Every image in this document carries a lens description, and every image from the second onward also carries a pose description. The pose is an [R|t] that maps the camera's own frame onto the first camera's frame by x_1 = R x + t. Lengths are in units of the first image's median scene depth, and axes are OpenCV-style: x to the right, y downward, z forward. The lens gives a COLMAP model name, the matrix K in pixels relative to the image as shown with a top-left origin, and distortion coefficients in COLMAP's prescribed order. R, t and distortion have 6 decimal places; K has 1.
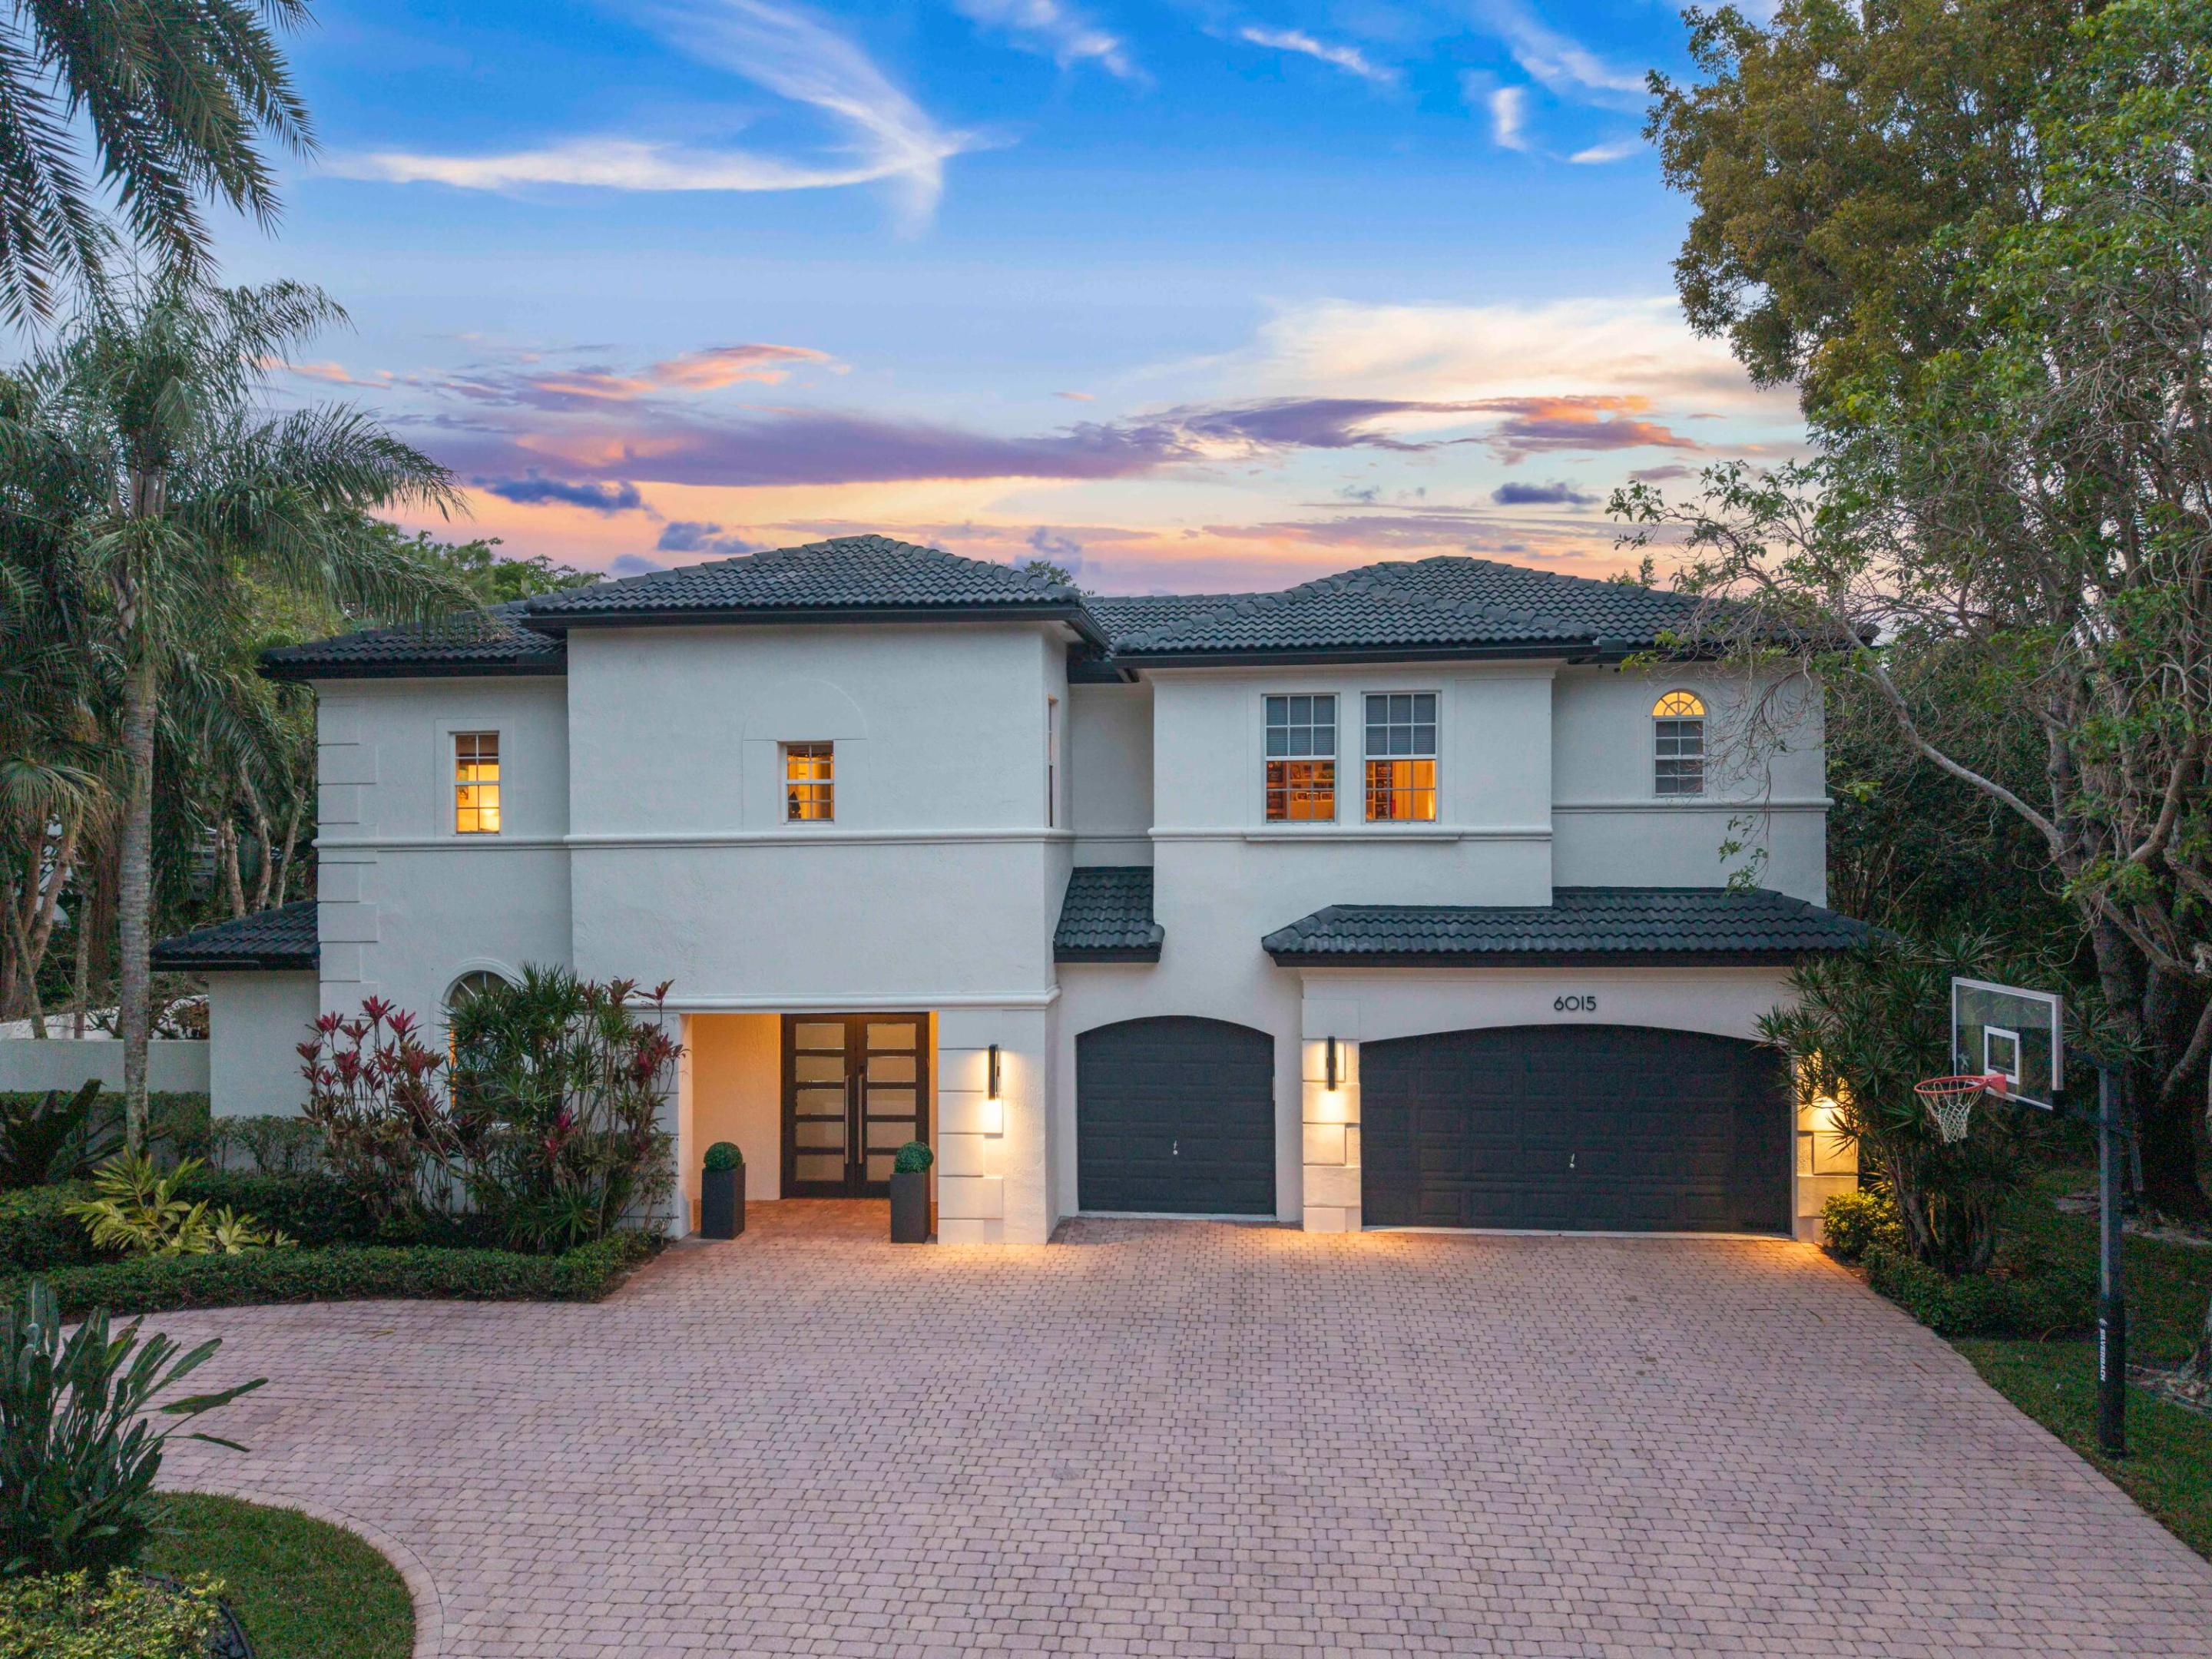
lens RADIAL K [[1531.0, 0, 1107.5], [0, 1531.0, 839.0], [0, 0, 1]] dist [0.005570, -0.010381]
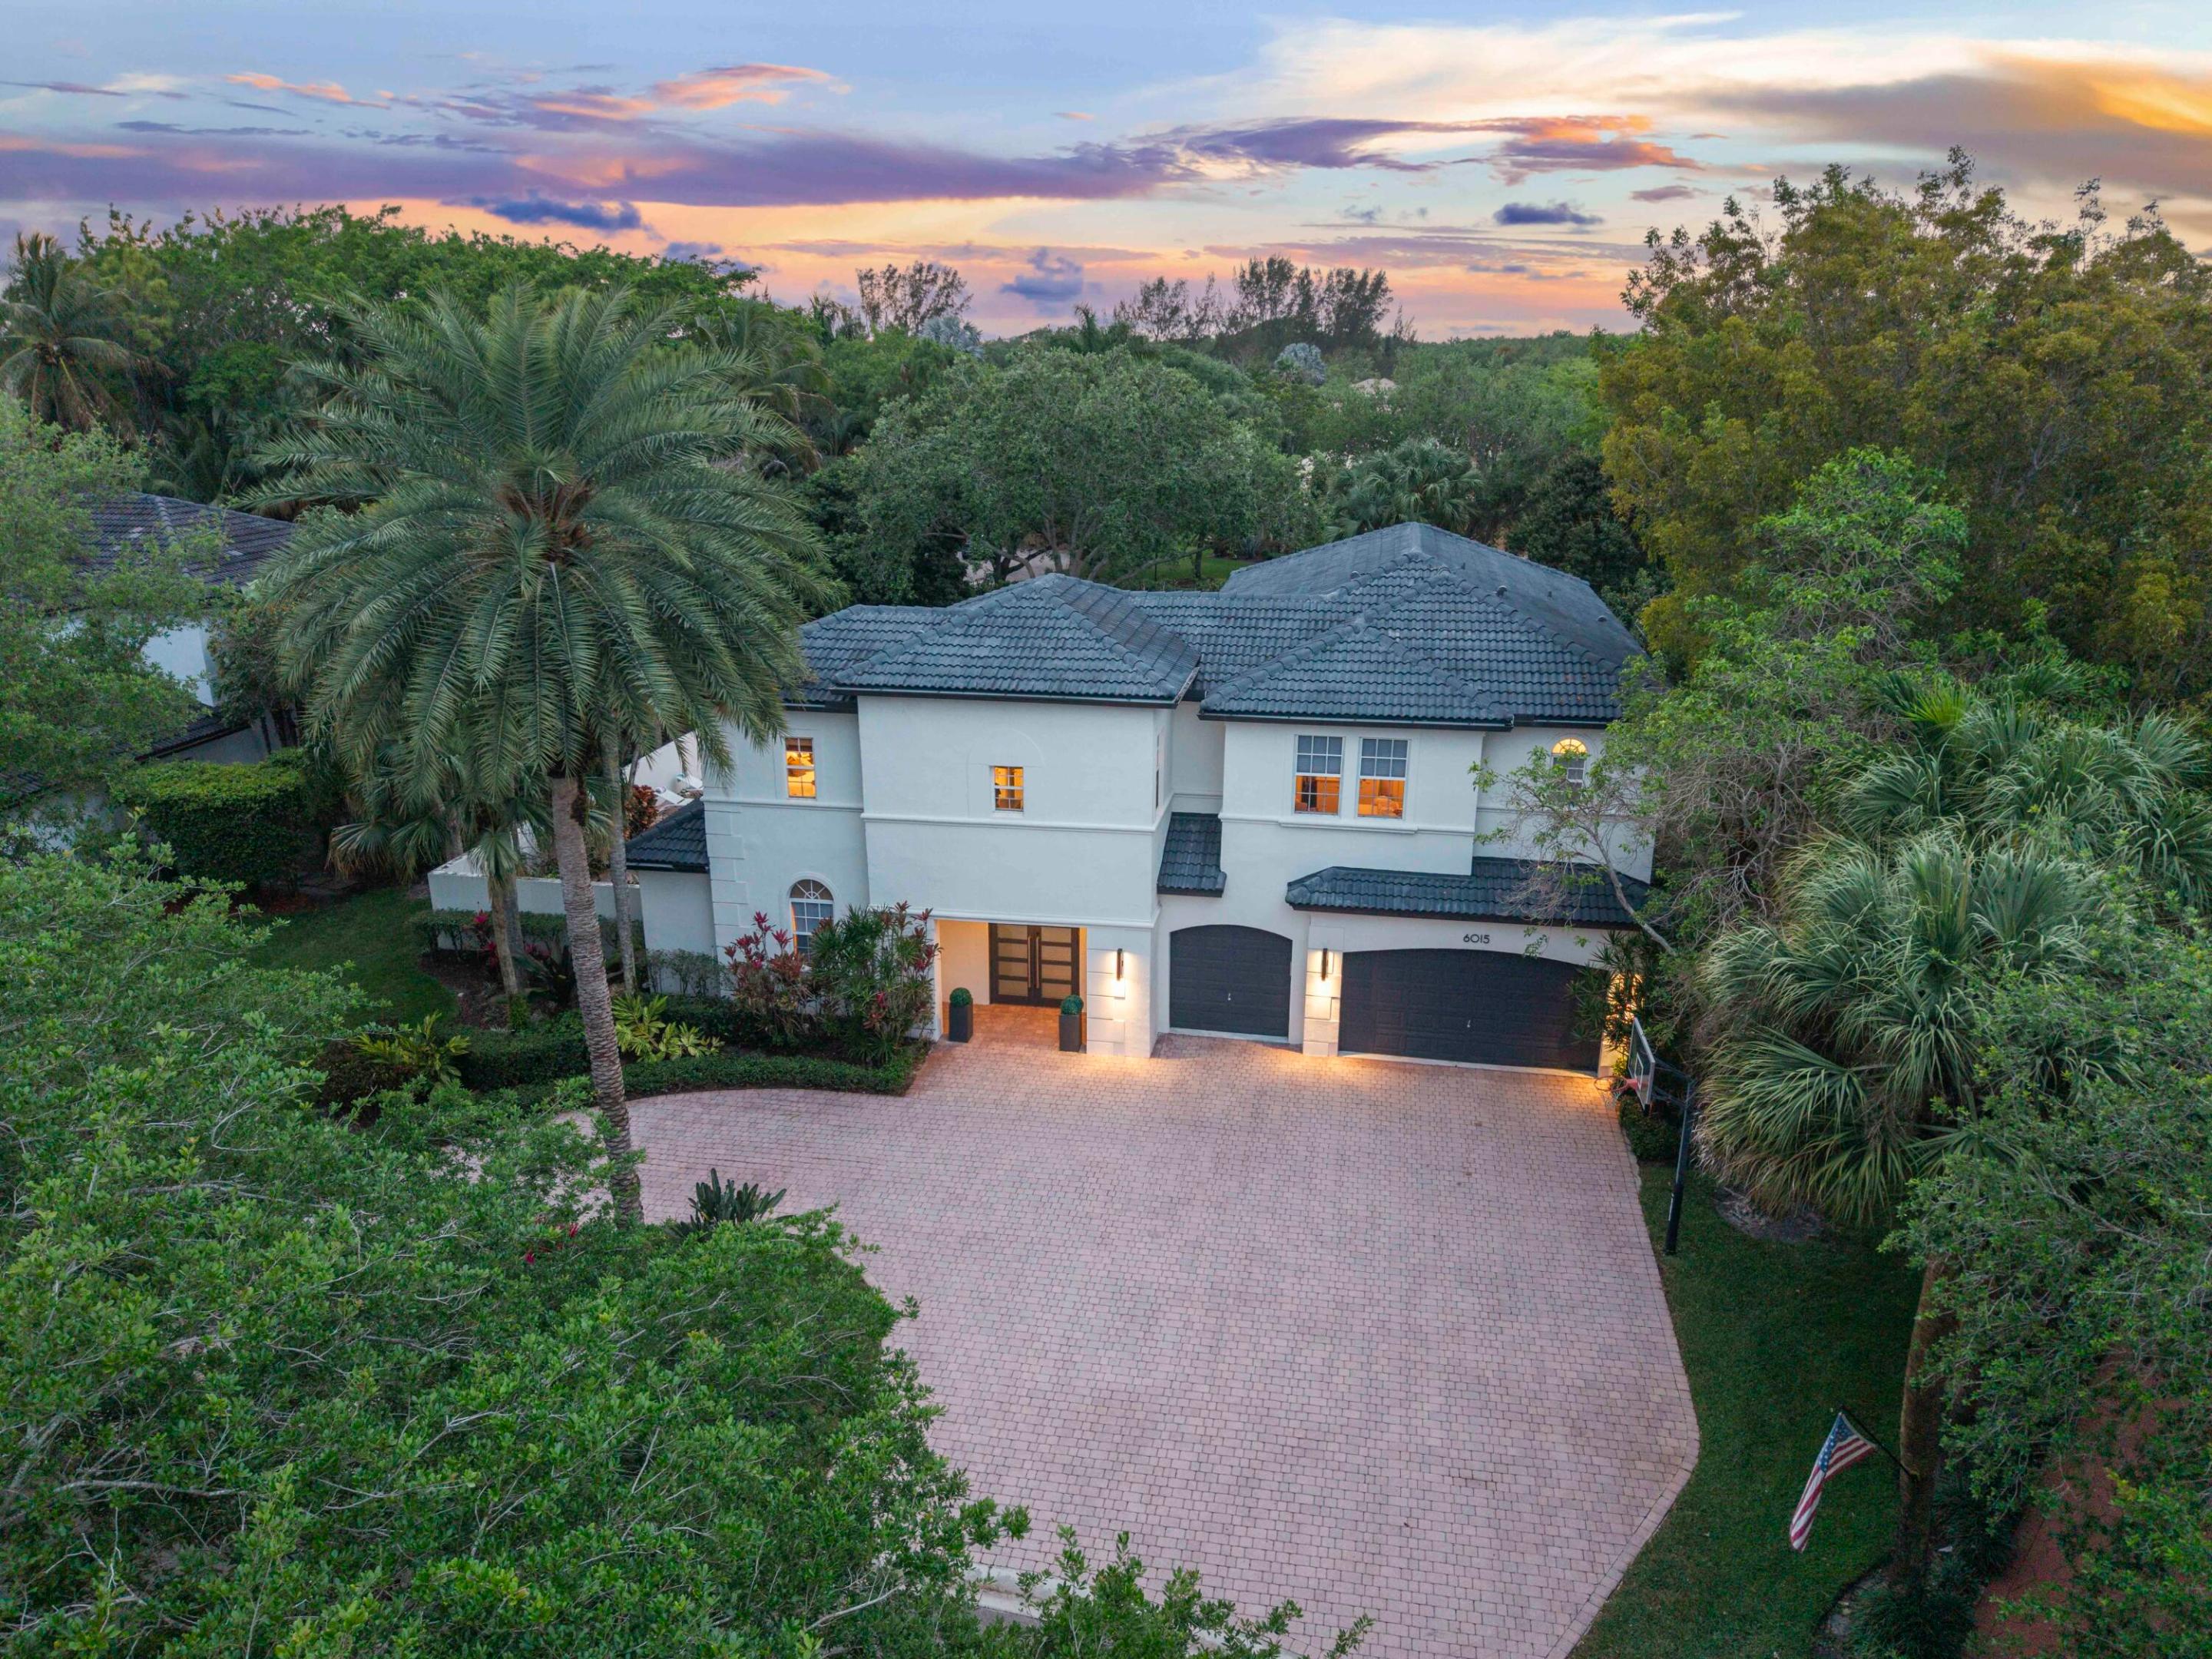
lens RADIAL K [[1511.0, 0, 1109.8], [0, 1511.0, 867.6], [0, 0, 1]] dist [0.033757, -0.003044]
pose [[0.997033, 0.033645, -0.069236, 0.024489], [-0.008893, 0.943749, 0.330543, -0.482852], [0.076463, -0.328947, 0.941248, -0.512198]]
